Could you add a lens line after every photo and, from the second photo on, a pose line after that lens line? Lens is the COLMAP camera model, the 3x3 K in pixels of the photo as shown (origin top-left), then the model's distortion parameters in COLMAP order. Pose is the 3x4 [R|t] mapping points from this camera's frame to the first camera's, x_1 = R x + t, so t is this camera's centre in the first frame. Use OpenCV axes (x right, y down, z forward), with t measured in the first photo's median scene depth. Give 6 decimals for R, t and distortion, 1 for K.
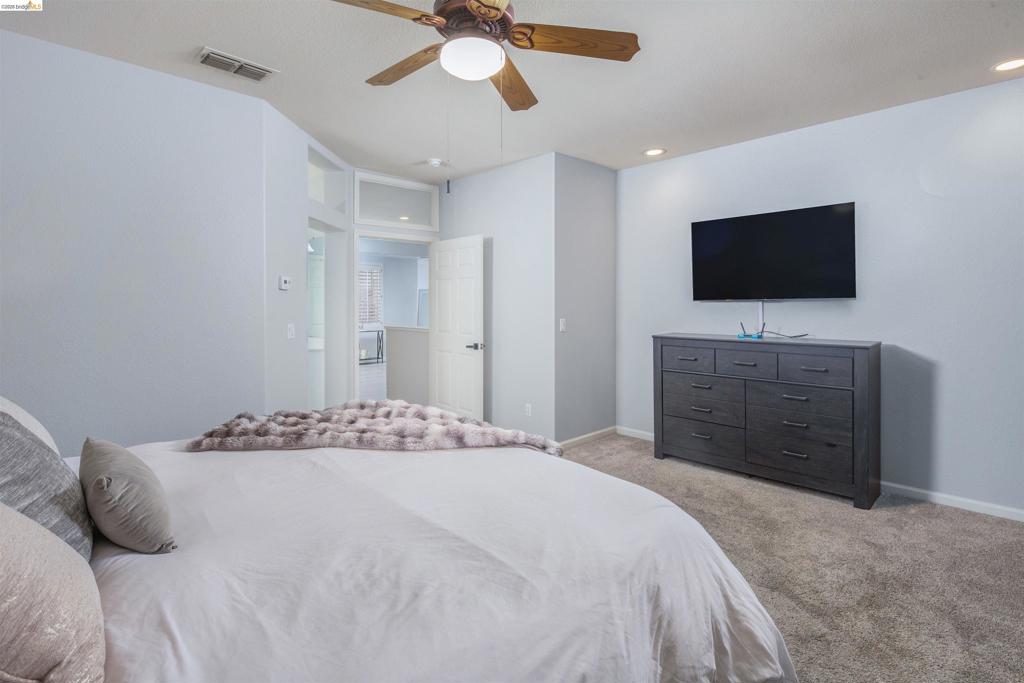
lens RADIAL K [[498.5, 0, 514.6], [0, 498.5, 302.4], [0, 0, 1]] dist [0.001325, -0.002683]
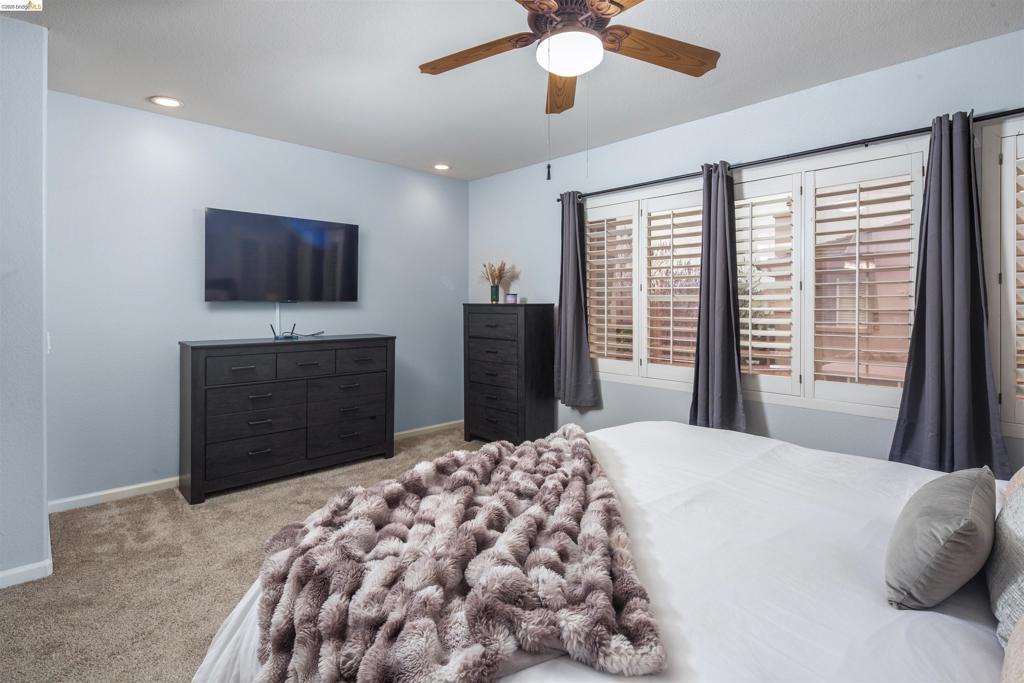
lens RADIAL K [[498.5, 0, 511.3], [0, 498.5, 307.7], [0, 0, 1]] dist [0.001325, -0.002683]
pose [[0.011031, -0.006943, 0.999915, -0.537118], [-0.000400, 0.999976, 0.006948, 0.000384], [-0.999939, -0.000476, 0.011028, 0.555303]]
